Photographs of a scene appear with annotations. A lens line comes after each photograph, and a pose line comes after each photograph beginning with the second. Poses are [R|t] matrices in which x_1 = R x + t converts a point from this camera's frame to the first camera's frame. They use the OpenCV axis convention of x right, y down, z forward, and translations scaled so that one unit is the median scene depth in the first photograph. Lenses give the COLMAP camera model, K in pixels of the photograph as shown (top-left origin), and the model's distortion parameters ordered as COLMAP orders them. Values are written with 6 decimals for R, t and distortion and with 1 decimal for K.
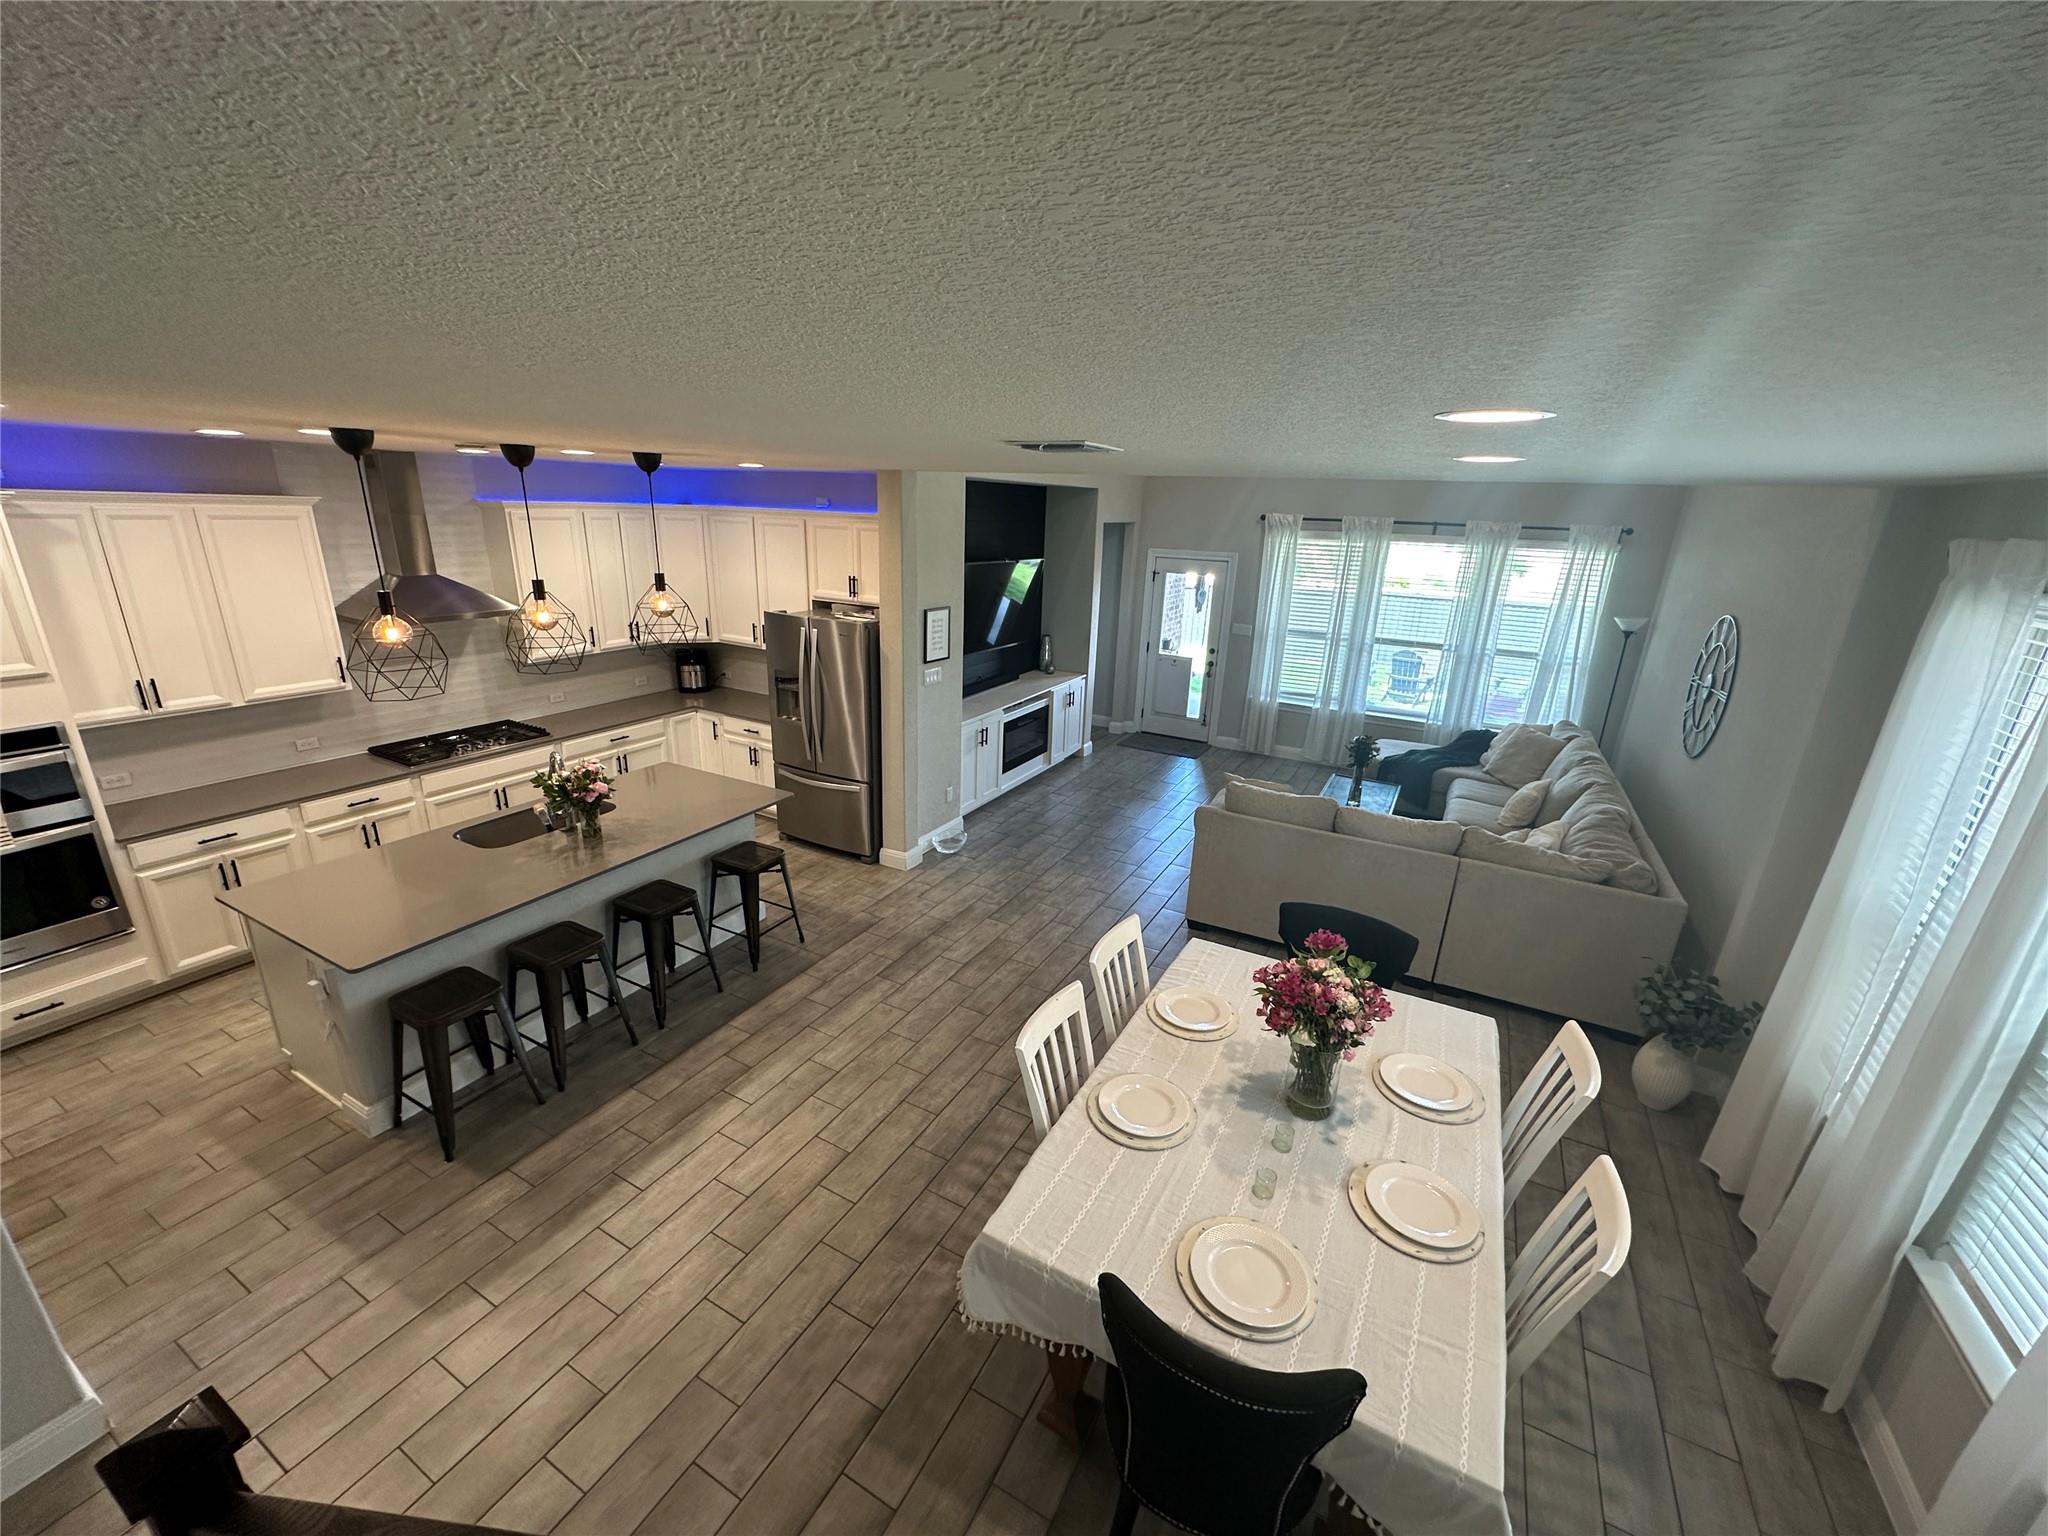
lens RADIAL K [[818.2, 0, 1018.8], [0, 818.2, 774.4], [0, 0, 1]] dist [-0.001523, -0.000516]
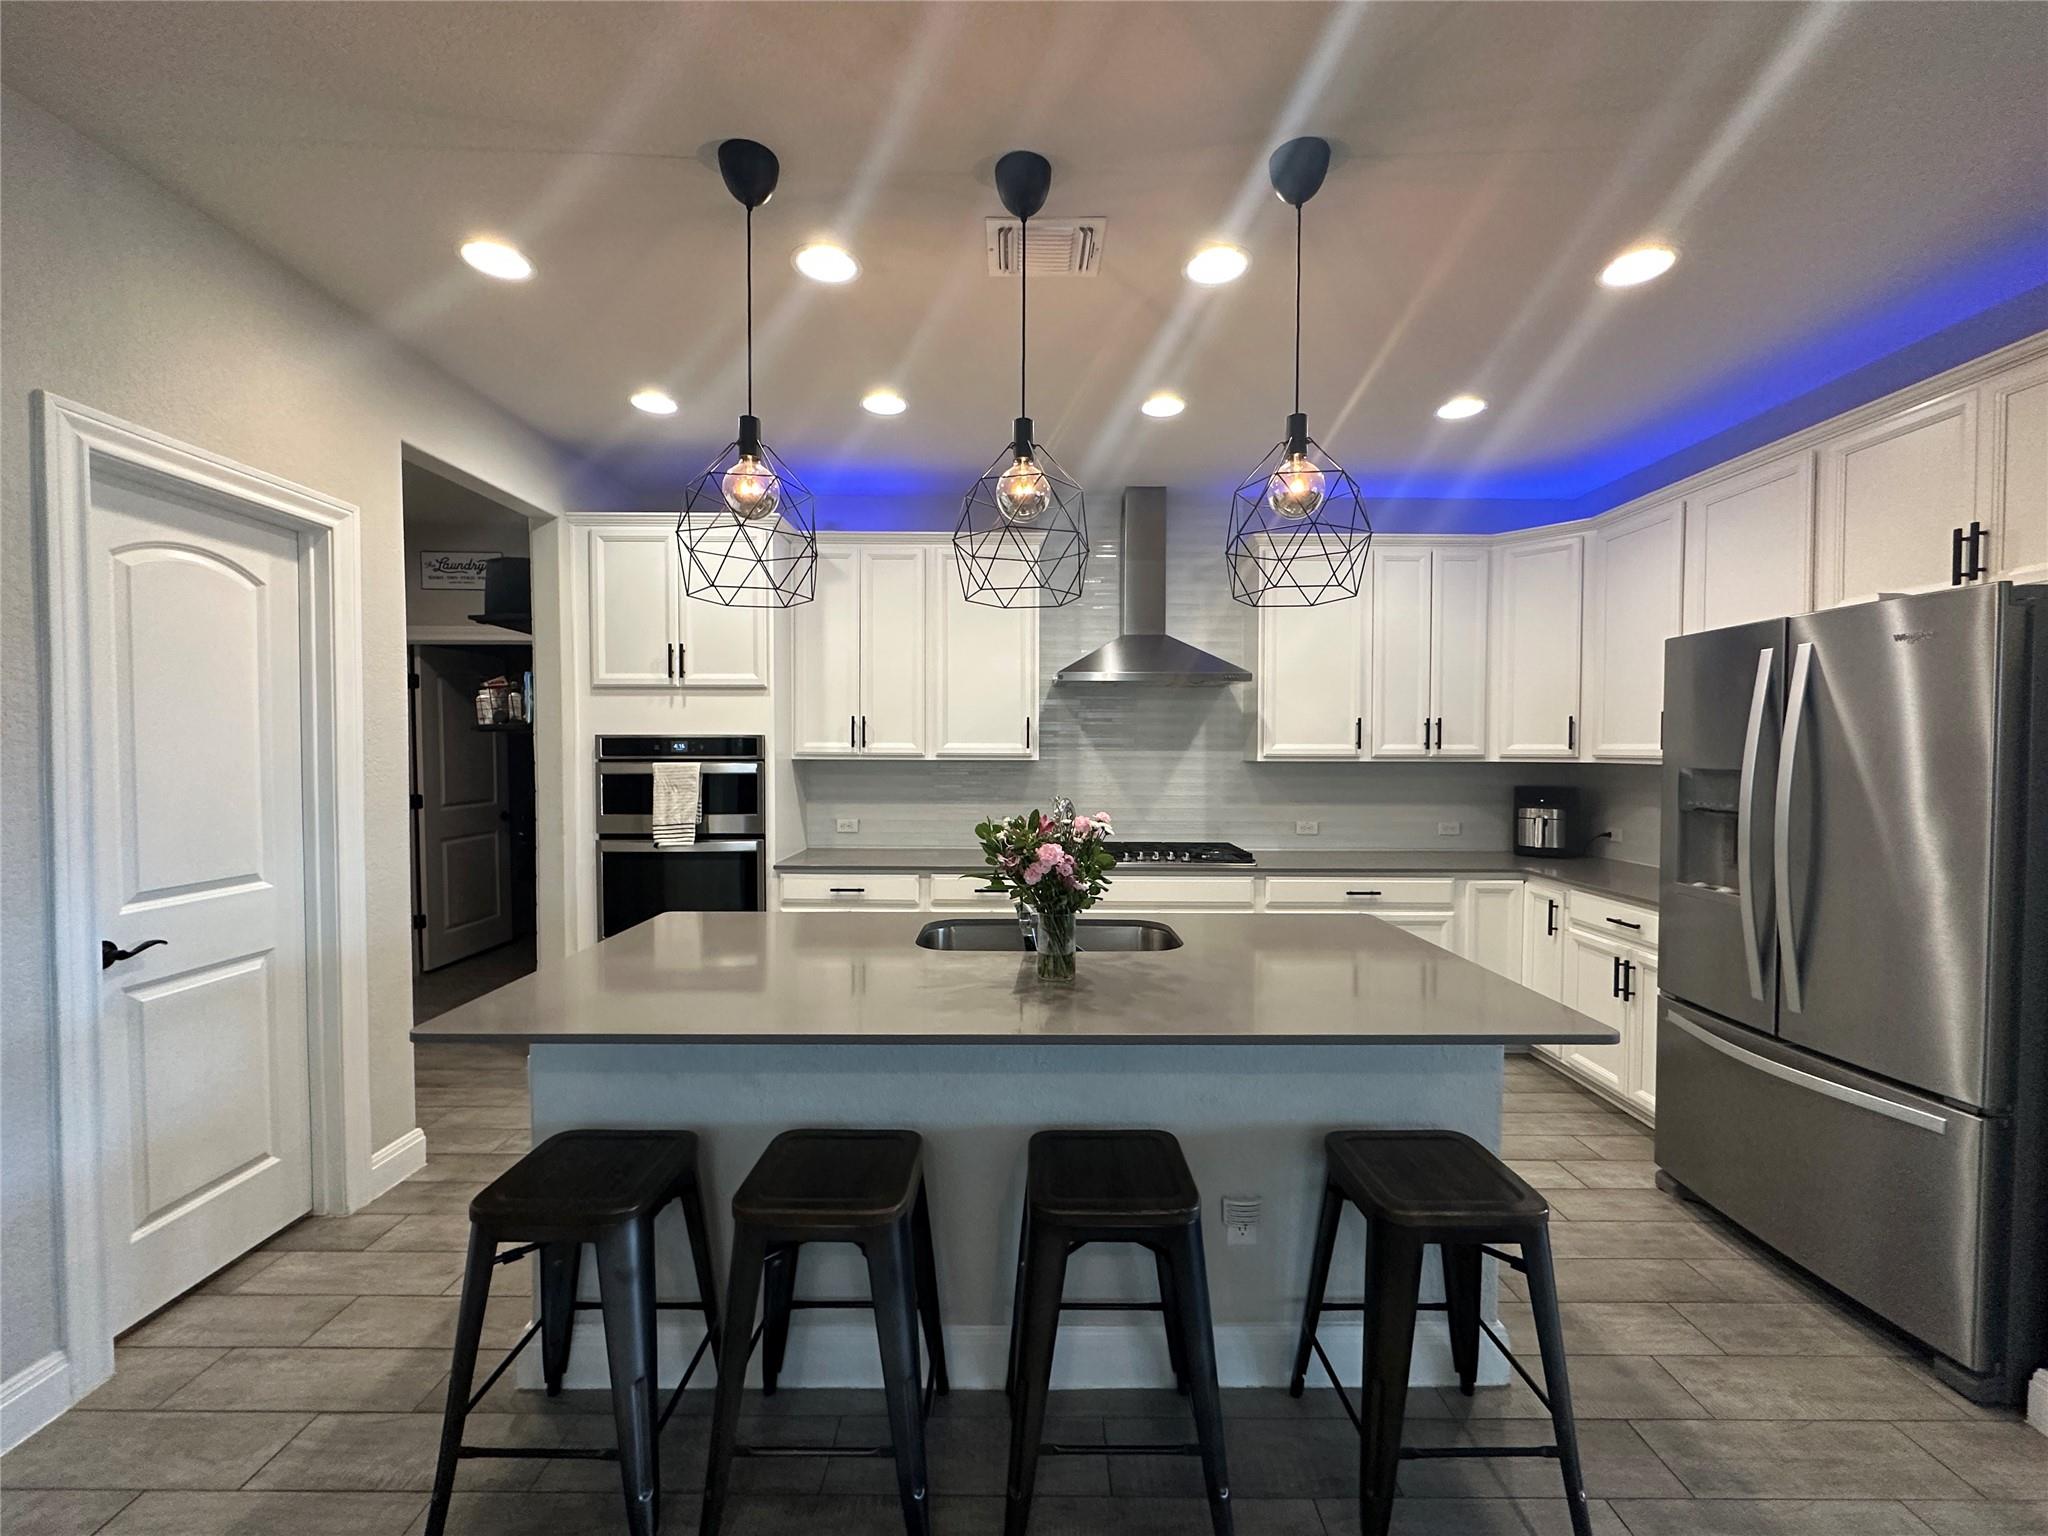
lens RADIAL K [[818.2, 0, 1028.3], [0, 818.2, 769.5], [0, 0, 1]] dist [-0.001523, -0.000516]
pose [[0.482061, -0.012207, -0.876053, -0.084333], [-0.266794, 0.950371, -0.160050, 0.030006], [0.834529, 0.310879, 0.454880, 0.494668]]
